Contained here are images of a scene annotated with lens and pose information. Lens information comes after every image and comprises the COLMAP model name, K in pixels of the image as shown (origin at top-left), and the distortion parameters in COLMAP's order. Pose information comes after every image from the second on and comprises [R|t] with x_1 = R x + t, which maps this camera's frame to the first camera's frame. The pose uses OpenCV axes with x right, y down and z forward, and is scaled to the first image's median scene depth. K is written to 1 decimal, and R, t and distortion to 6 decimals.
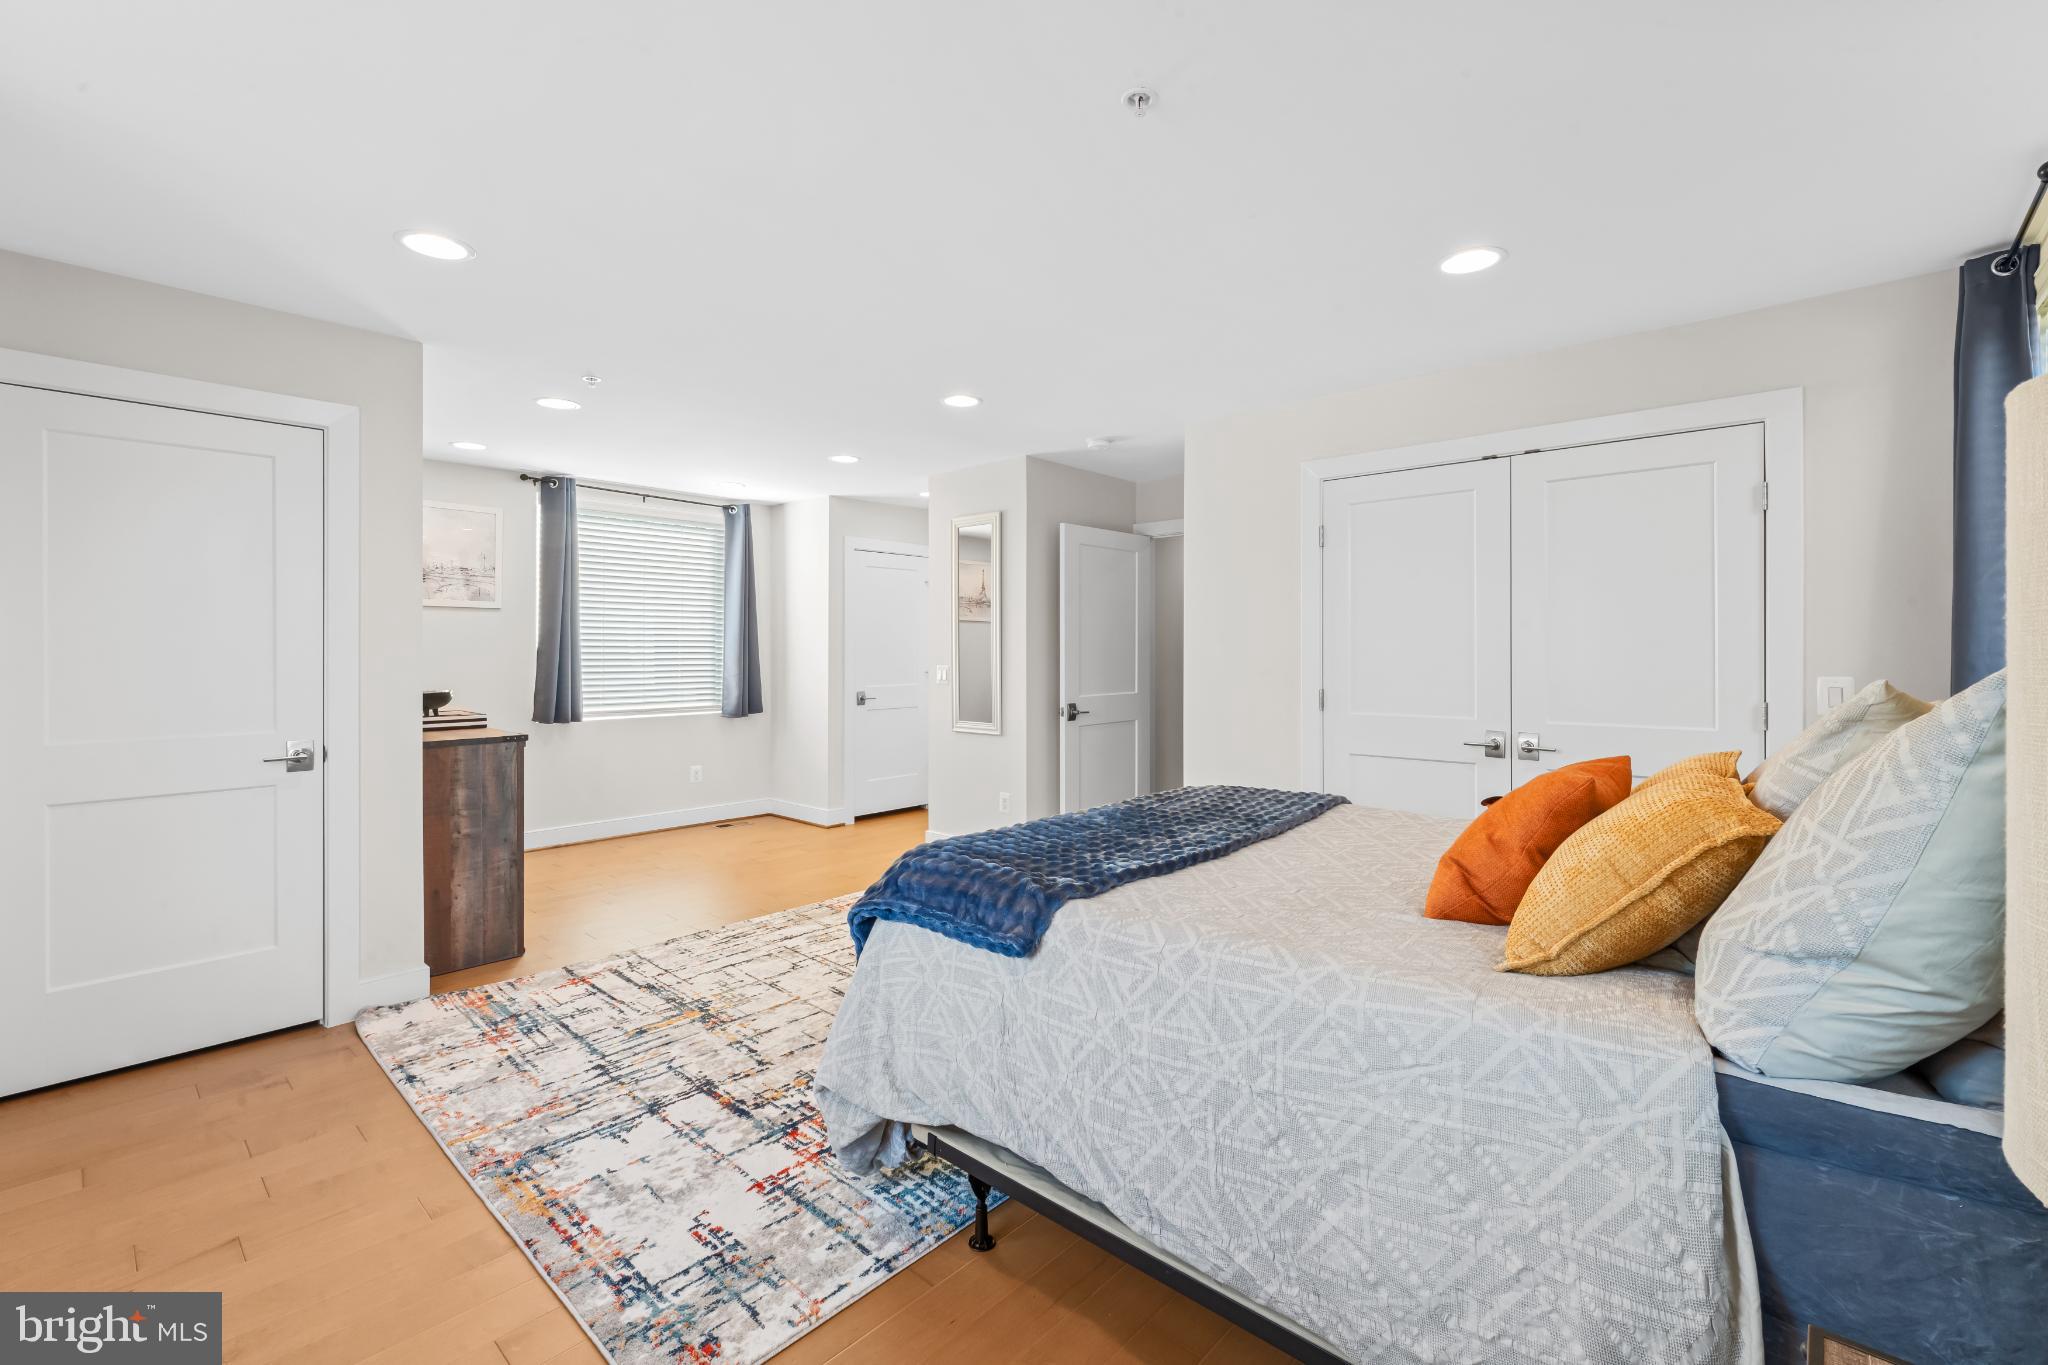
lens RADIAL K [[885.5, 0, 1037.5], [0, 885.5, 640.1], [0, 0, 1]] dist [0.001959, -0.000442]
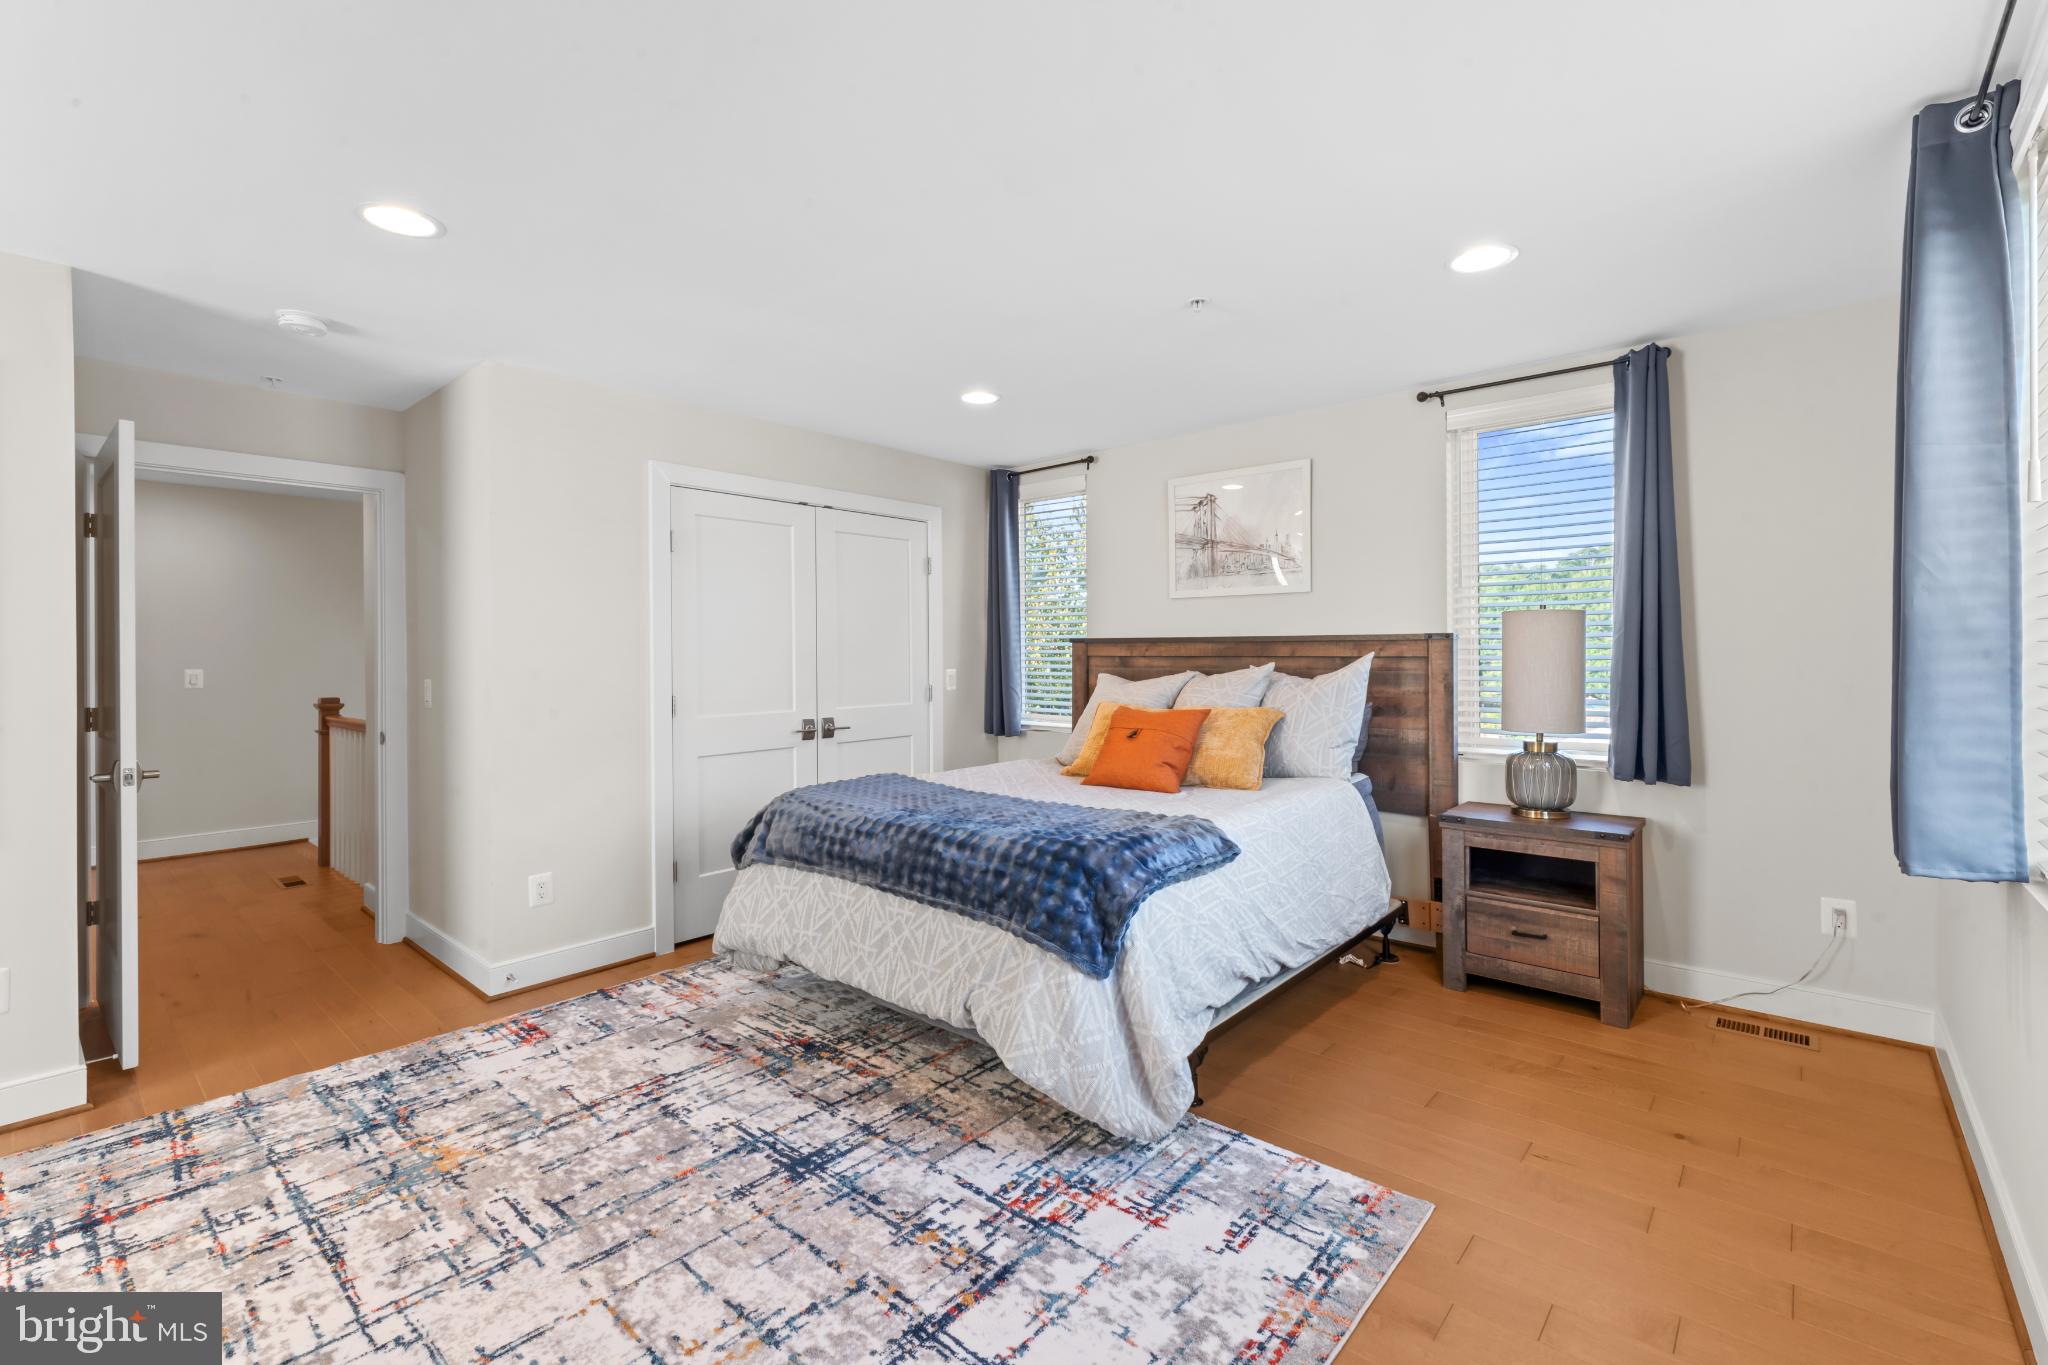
lens RADIAL K [[885.5, 0, 1024.9], [0, 885.5, 672.4], [0, 0, 1]] dist [0.001959, -0.000442]
pose [[-0.009381, -0.019201, 0.999772, -1.216851], [-0.003719, 0.999809, 0.019167, 0.011606], [-0.999949, -0.003538, -0.009451, 1.122481]]
